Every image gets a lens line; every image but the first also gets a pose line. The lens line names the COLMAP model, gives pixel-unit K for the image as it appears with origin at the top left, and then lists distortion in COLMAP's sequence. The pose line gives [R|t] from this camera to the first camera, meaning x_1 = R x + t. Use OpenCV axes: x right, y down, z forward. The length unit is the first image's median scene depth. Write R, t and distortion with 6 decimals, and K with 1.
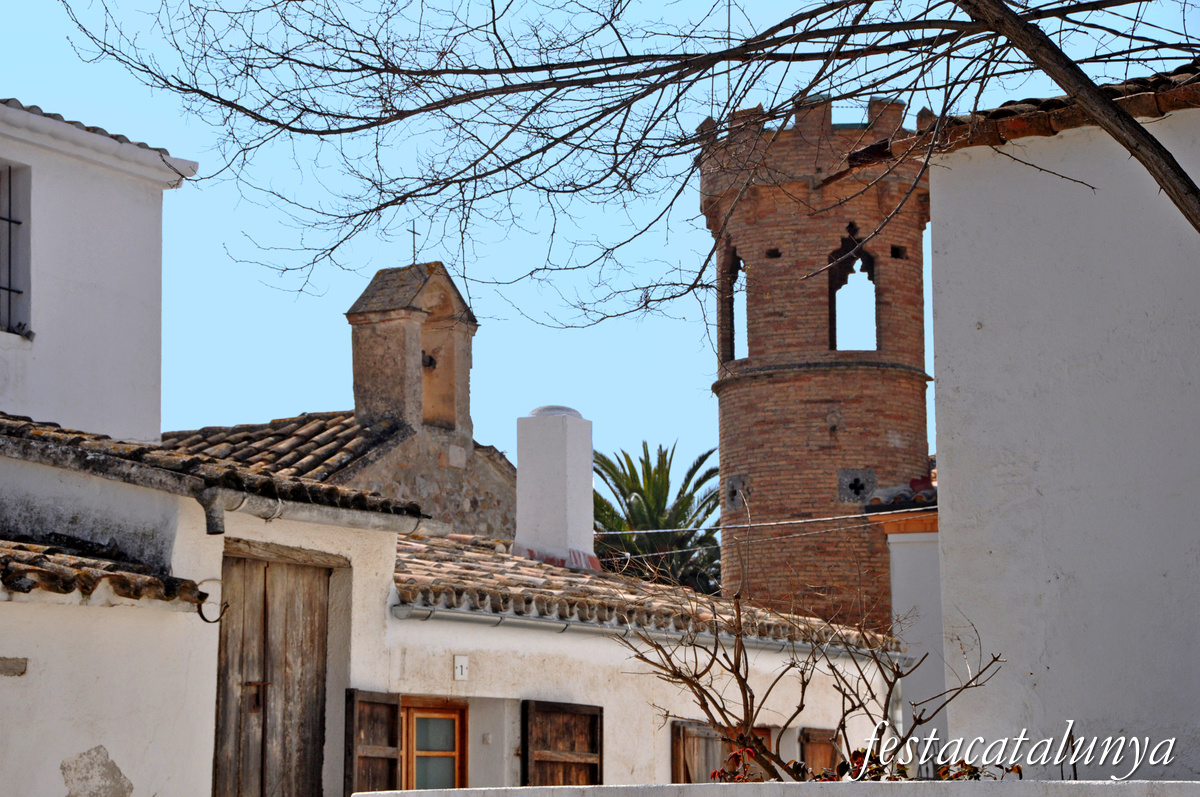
lens RADIAL K [[2874.3, 0, 600.0], [0, 2874.3, 398.5], [0, 0, 1]] dist [-0.012551, -0.032098]
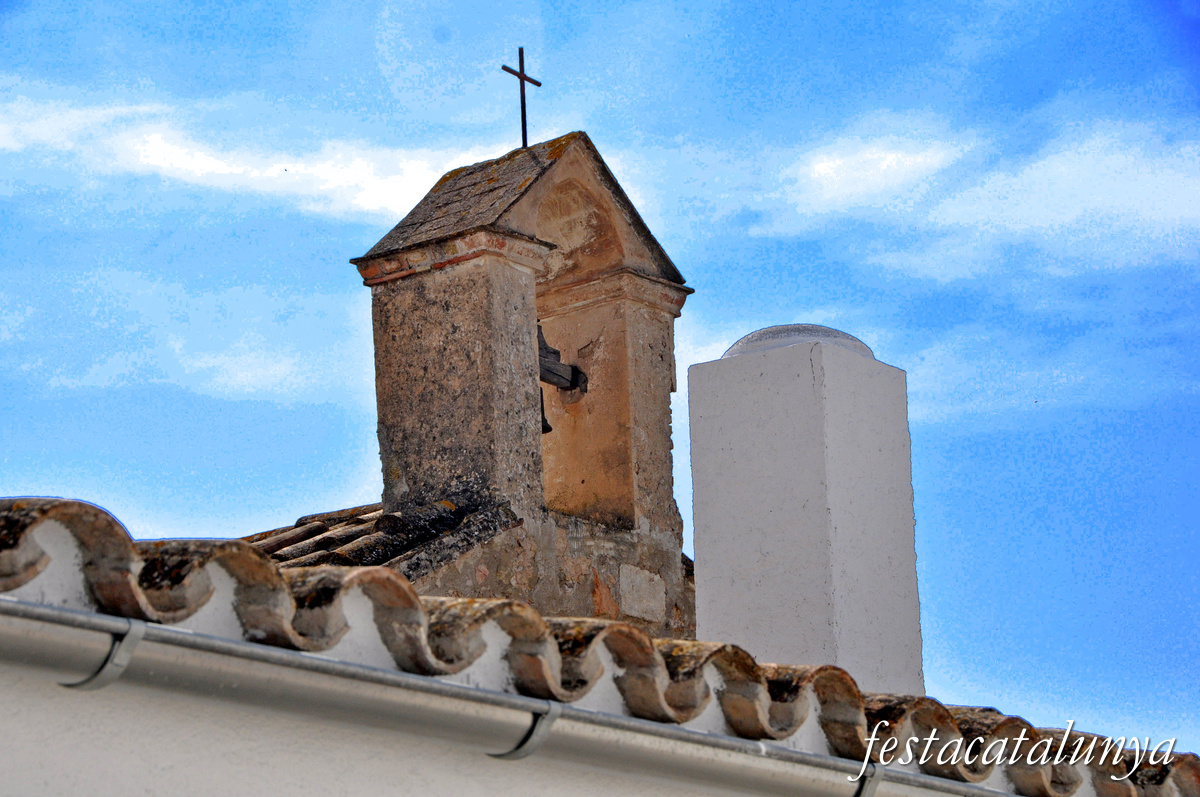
lens RADIAL K [[3966.6, 0, 600.0], [0, 3966.6, 398.5], [0, 0, 1]] dist [0.077021, 0.166238]
pose [[0.990179, -0.056773, -0.127759, 0.019688], [0.043428, 0.993532, -0.104922, 0.053151], [0.132889, 0.098343, 0.986240, 0.437290]]
